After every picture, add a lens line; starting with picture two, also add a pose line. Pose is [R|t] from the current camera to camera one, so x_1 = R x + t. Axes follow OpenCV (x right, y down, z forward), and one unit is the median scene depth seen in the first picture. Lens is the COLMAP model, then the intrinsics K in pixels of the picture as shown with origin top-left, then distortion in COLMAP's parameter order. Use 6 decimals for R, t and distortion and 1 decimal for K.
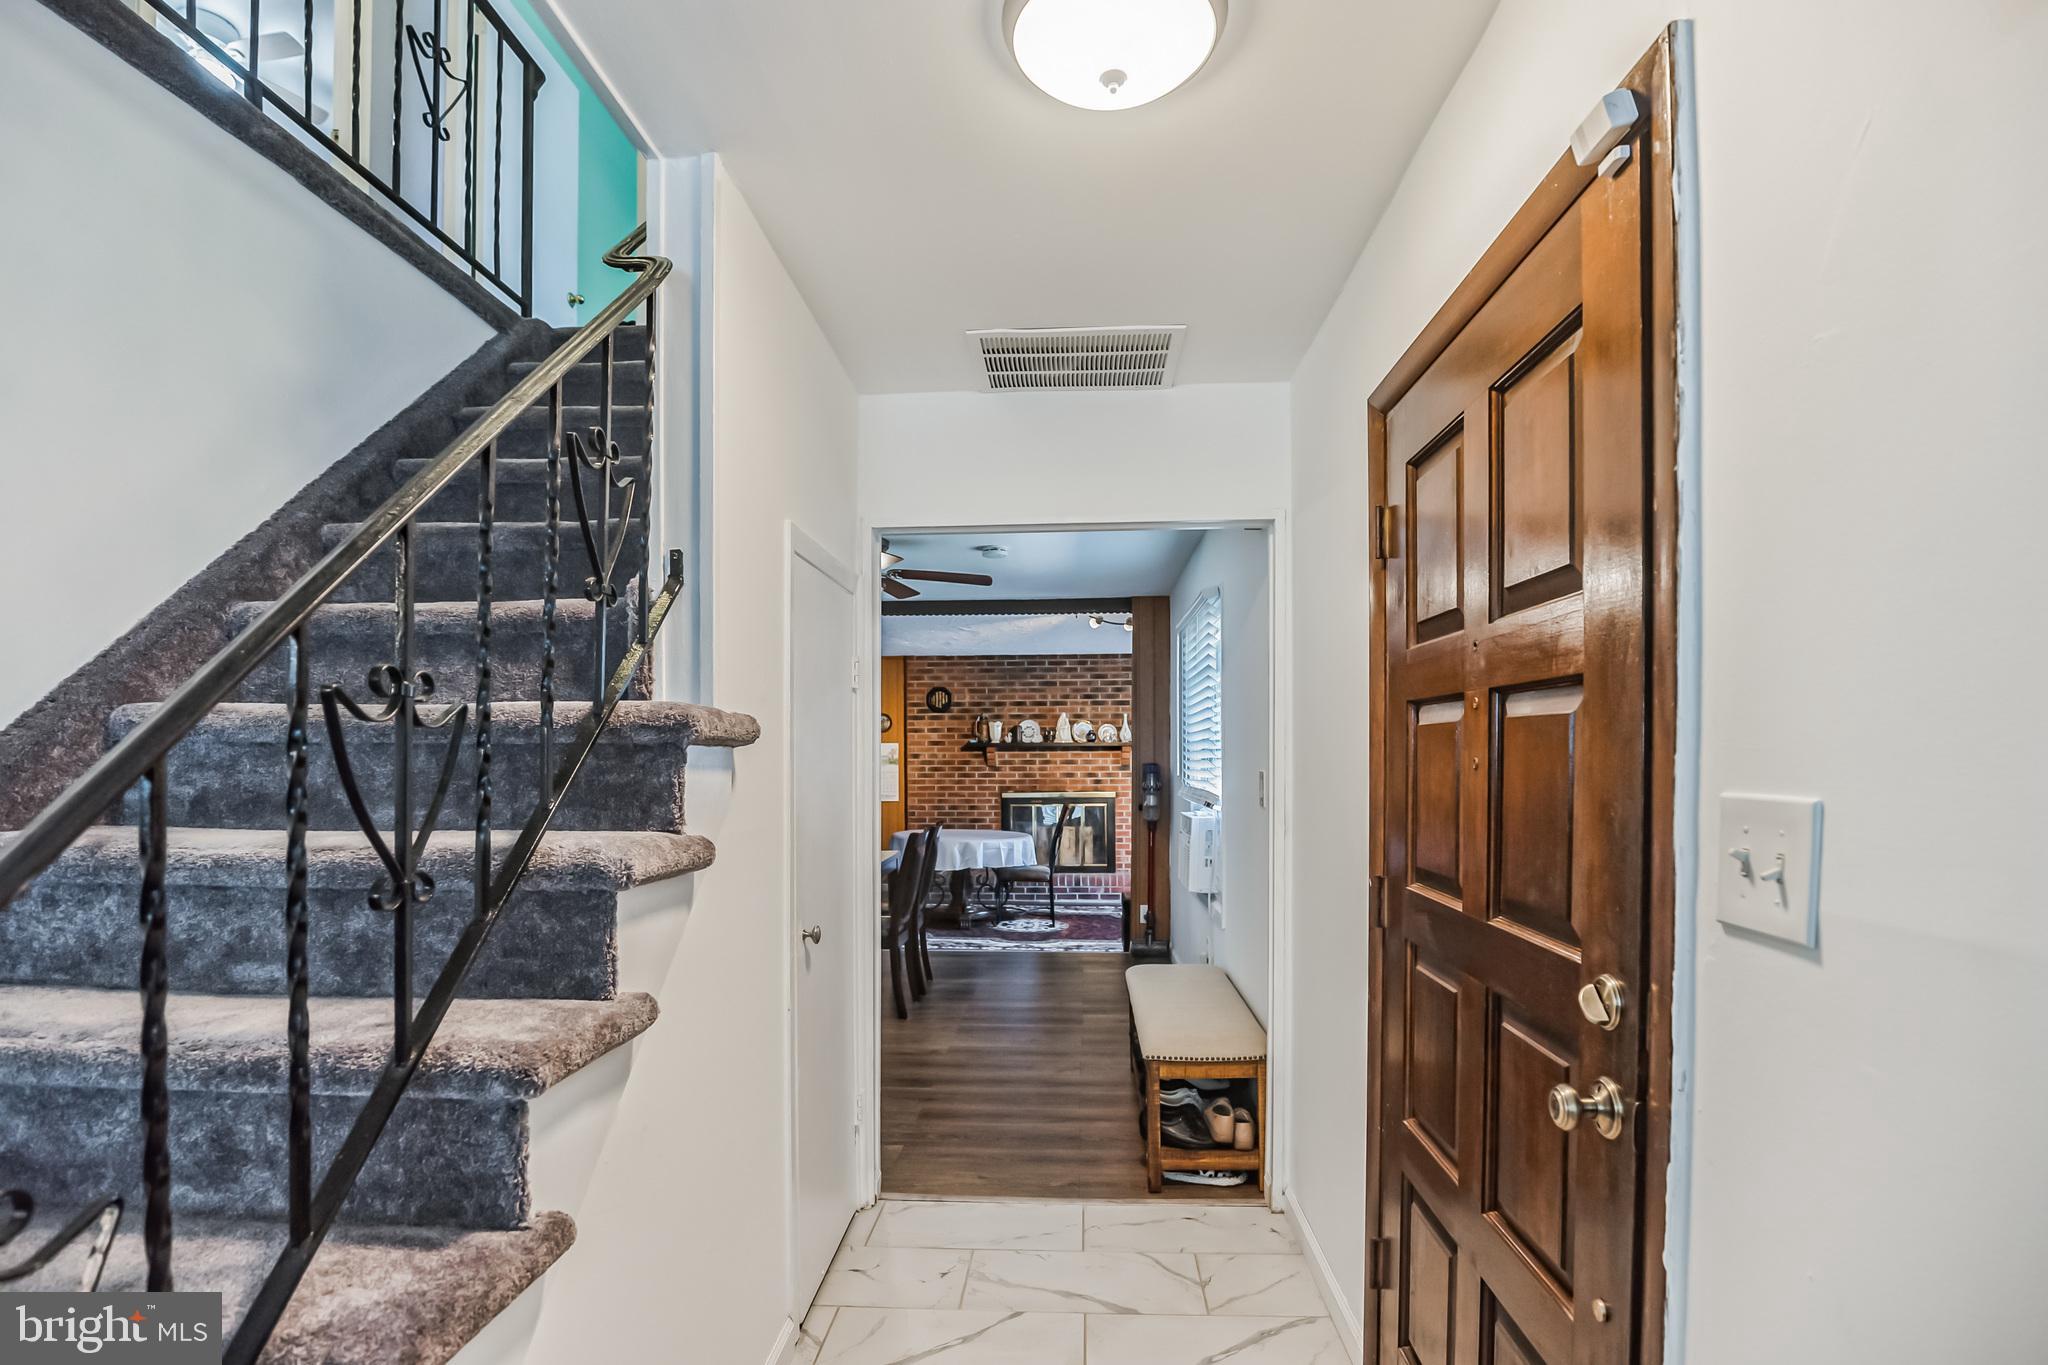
lens RADIAL K [[969.7, 0, 1078.8], [0, 969.7, 766.3], [0, 0, 1]] dist [-0.023943, 0.000041]
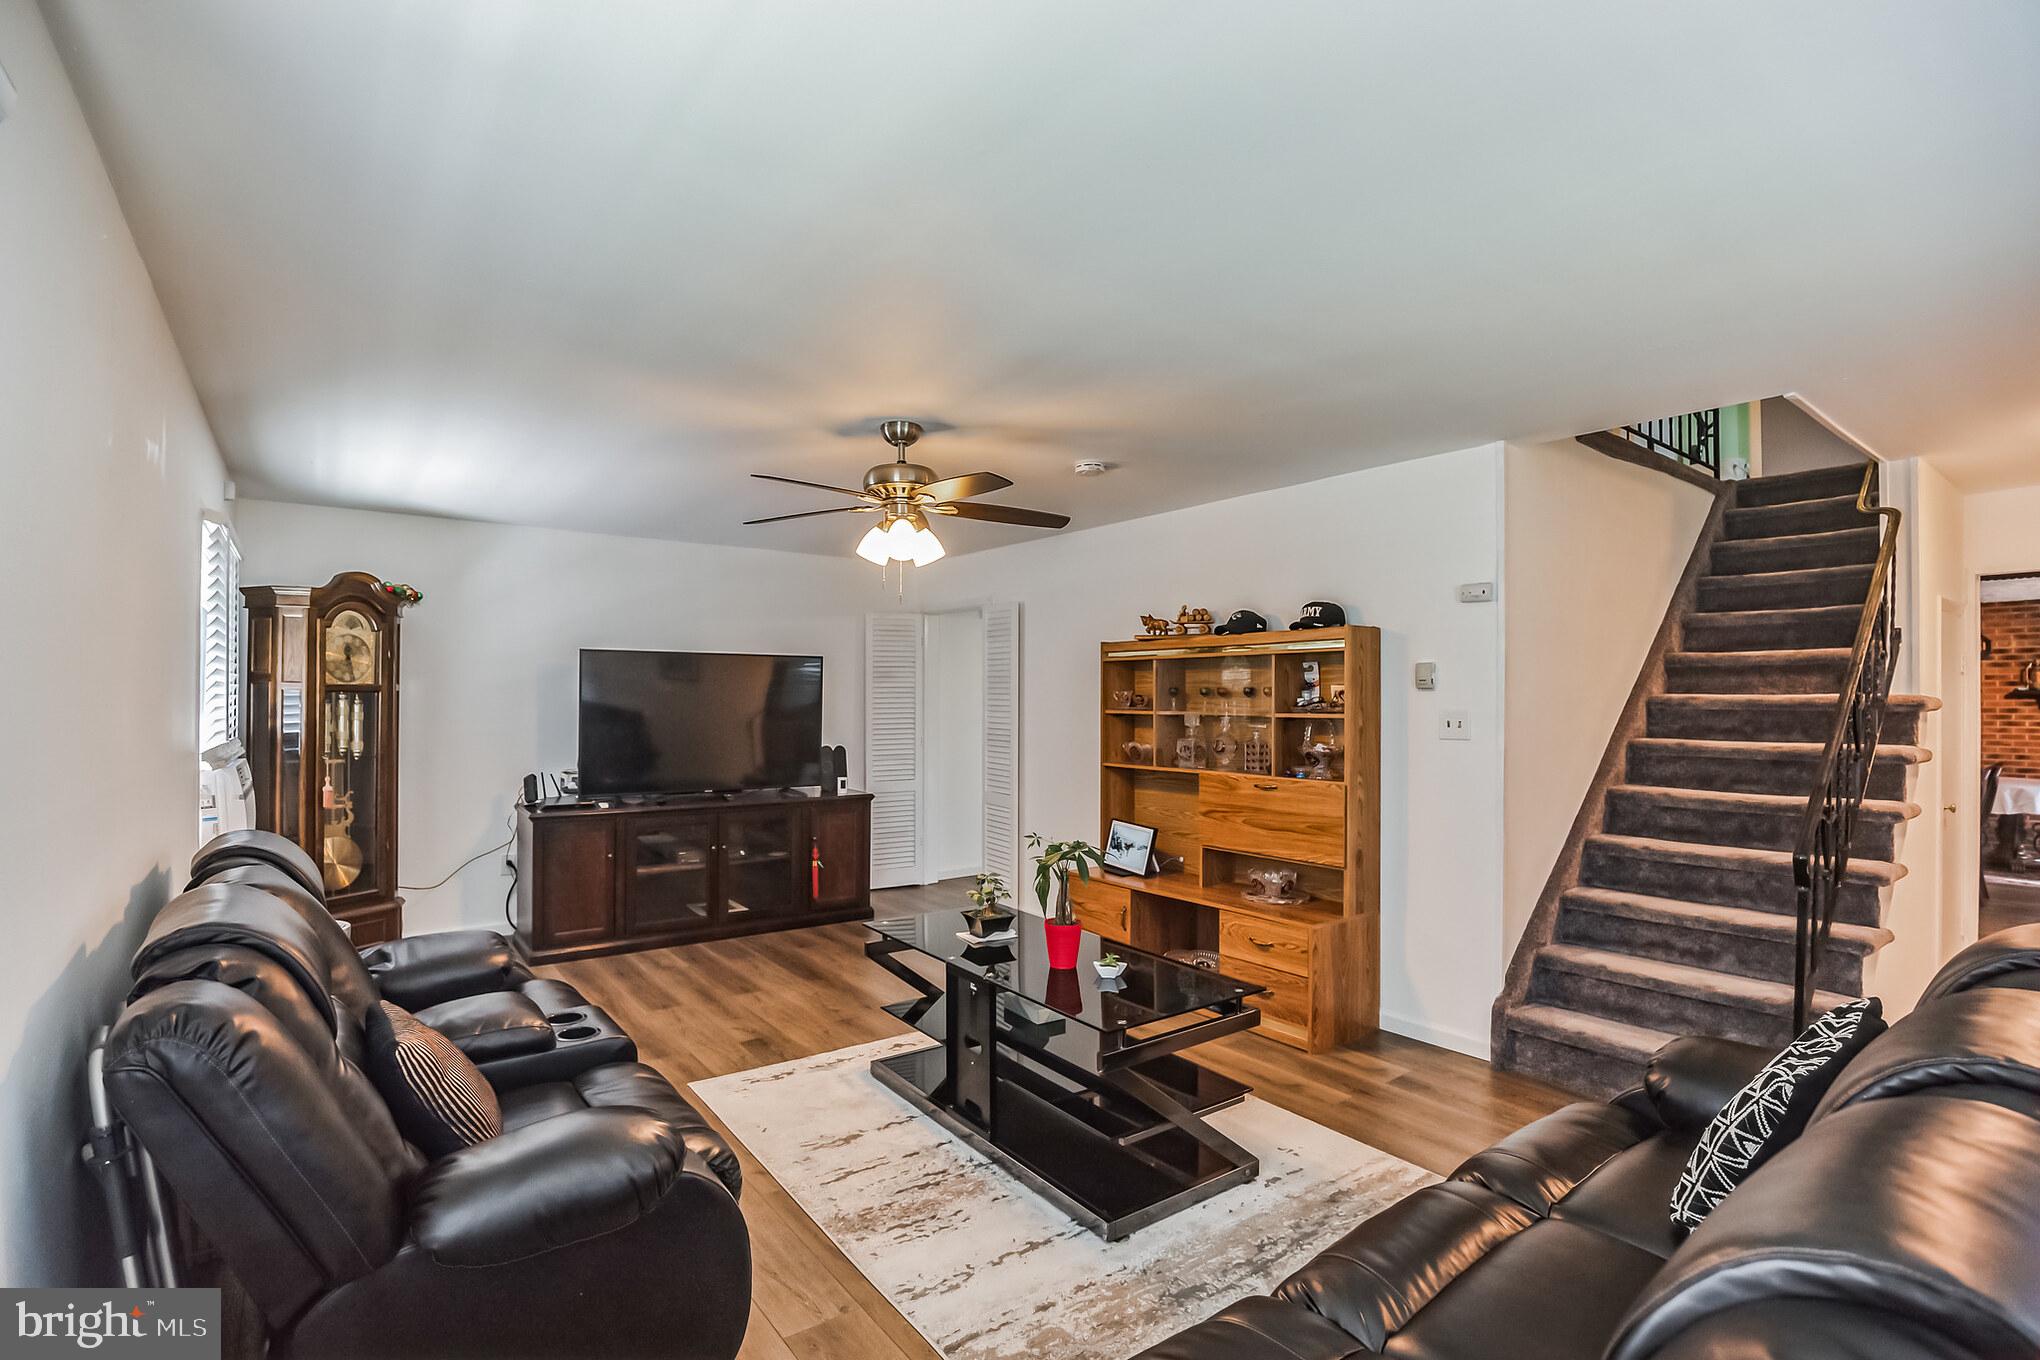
lens RADIAL K [[941.8, 0, 1018.7], [0, 941.8, 699.7], [0, 0, 1]] dist [-0.029987, 0.000138]
pose [[0.601319, -0.001827, -0.799007, 0.012757], [-0.004921, 0.999970, -0.005989, -0.004363], [0.798994, 0.007533, 0.601292, -0.347477]]
